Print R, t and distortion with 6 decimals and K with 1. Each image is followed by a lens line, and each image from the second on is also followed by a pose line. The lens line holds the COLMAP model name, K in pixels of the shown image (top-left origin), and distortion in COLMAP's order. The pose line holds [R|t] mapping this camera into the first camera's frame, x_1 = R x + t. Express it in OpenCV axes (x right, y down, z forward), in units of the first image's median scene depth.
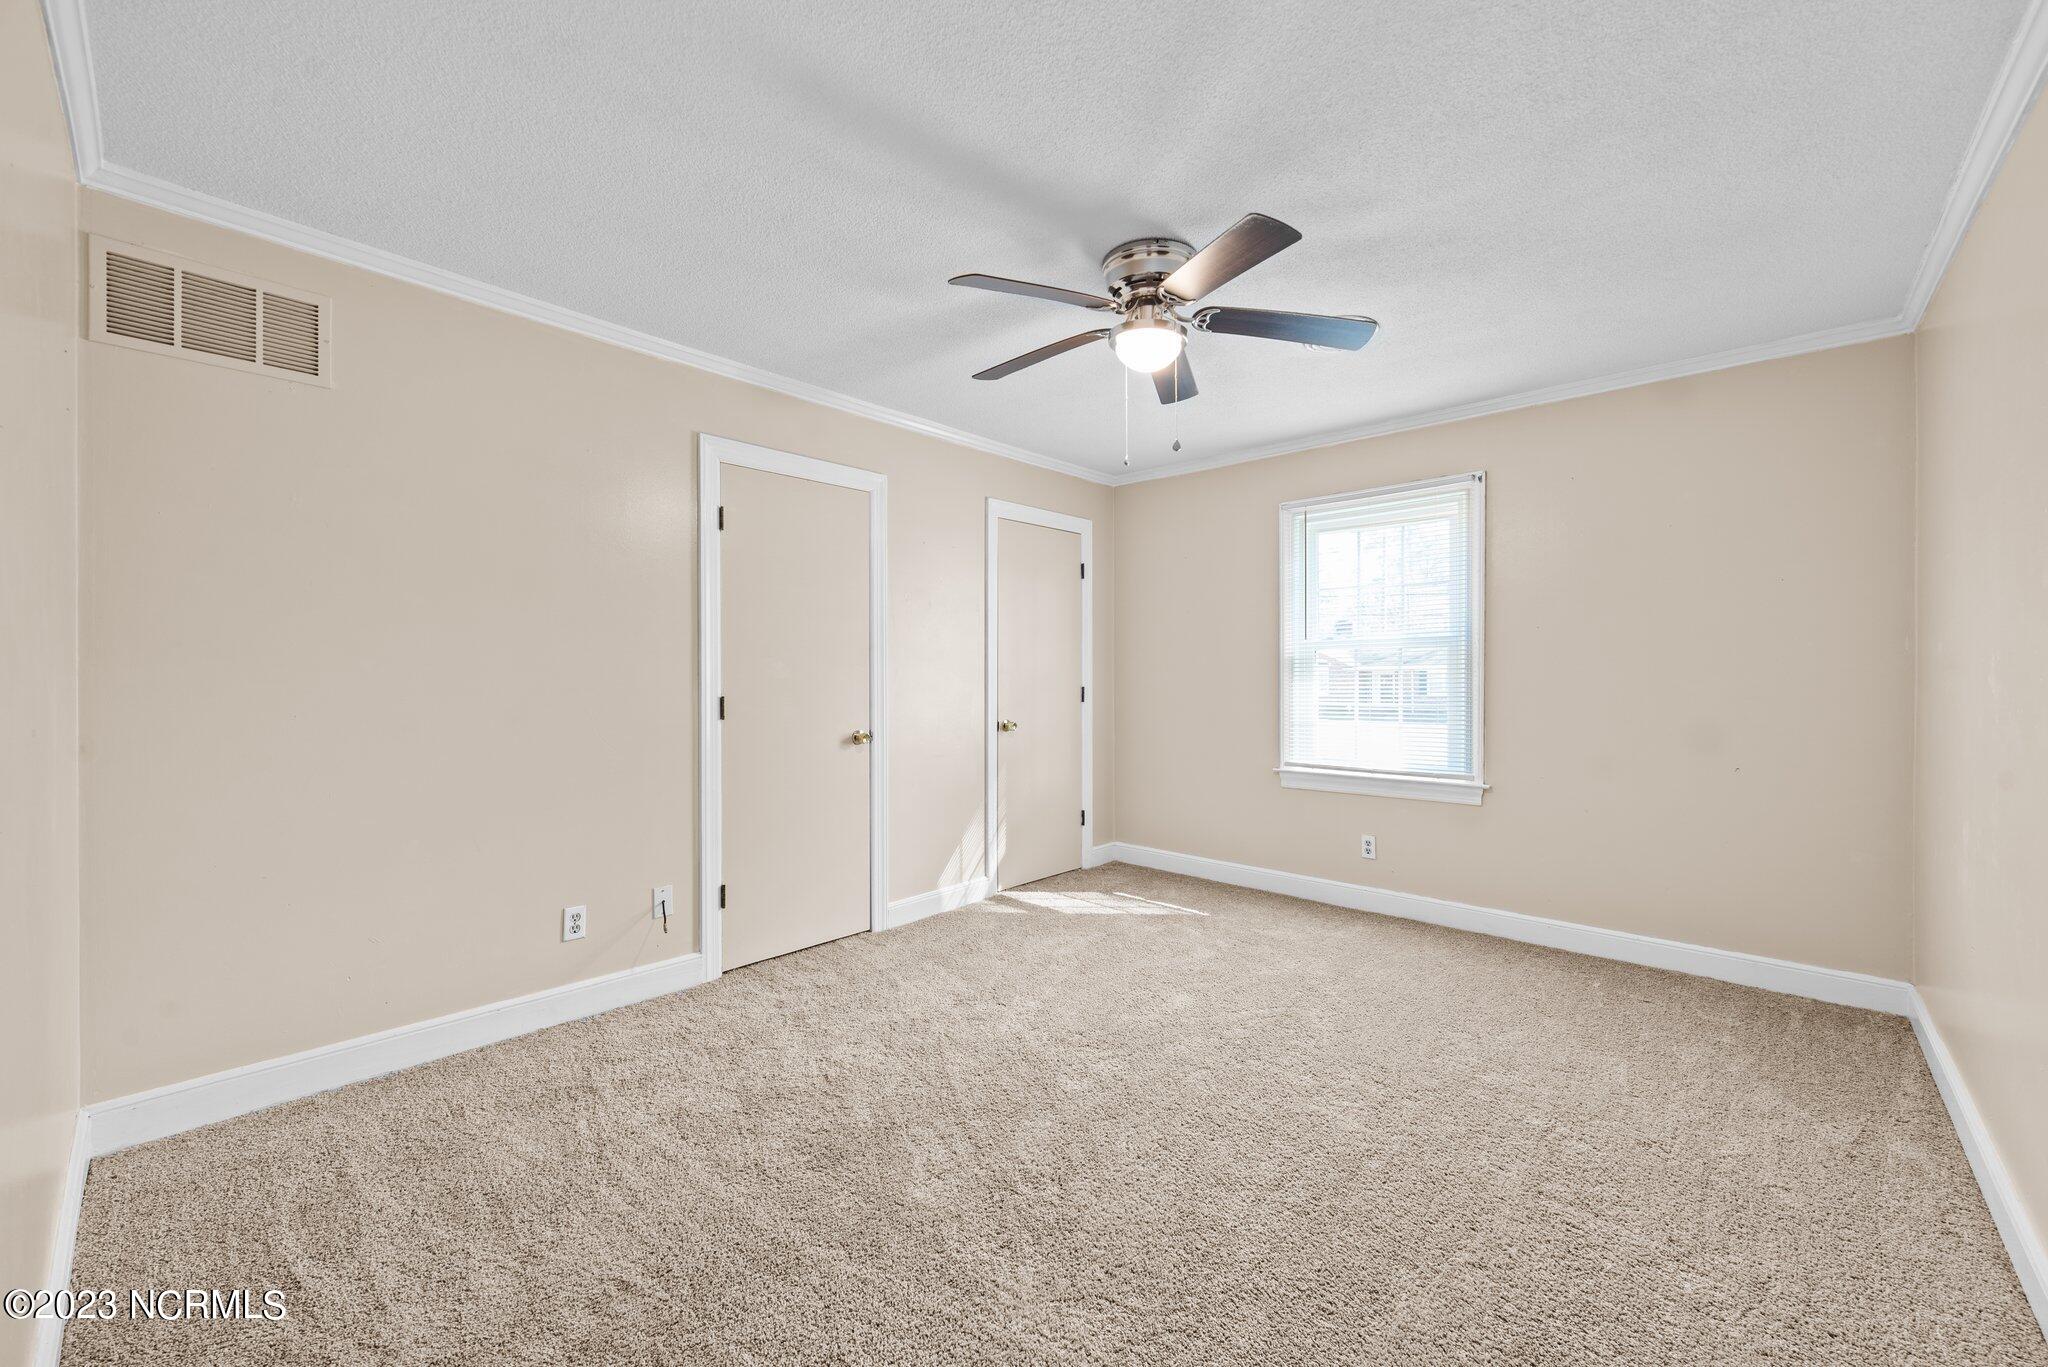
lens RADIAL K [[800.3, 0, 1016.1], [0, 800.3, 671.4], [0, 0, 1]] dist [0.000023, 0.000962]
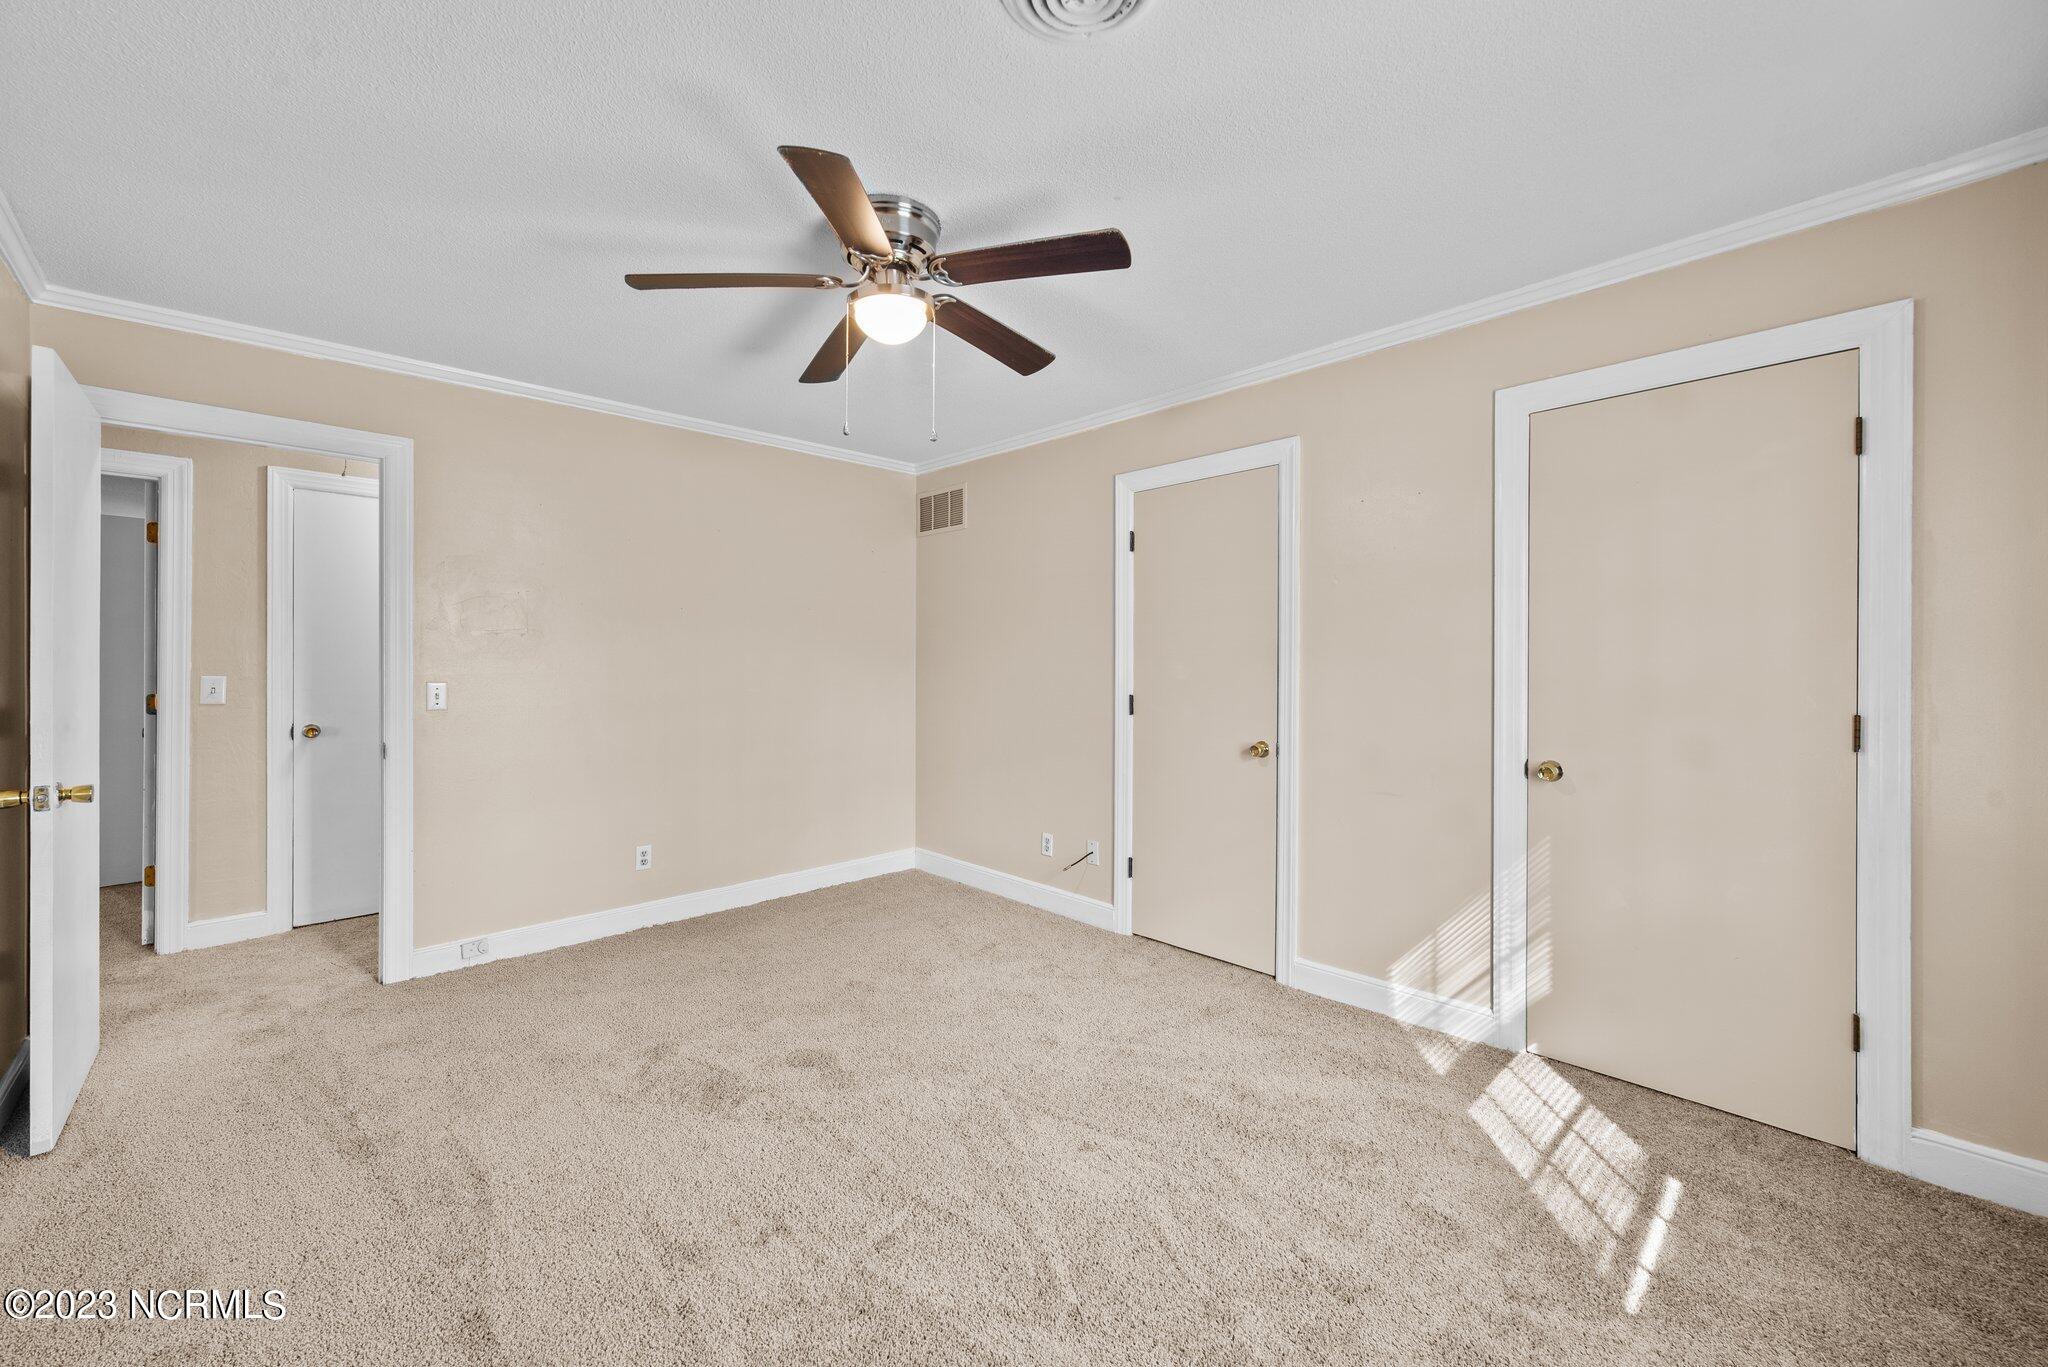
lens RADIAL K [[800.3, 0, 1016.1], [0, 800.3, 671.4], [0, 0, 1]] dist [0.000023, 0.000962]
pose [[-0.051631, 0.000982, -0.998666, 0.697779], [-0.005187, 0.999986, 0.001251, -0.002800], [0.998653, 0.005245, -0.051625, 0.778337]]
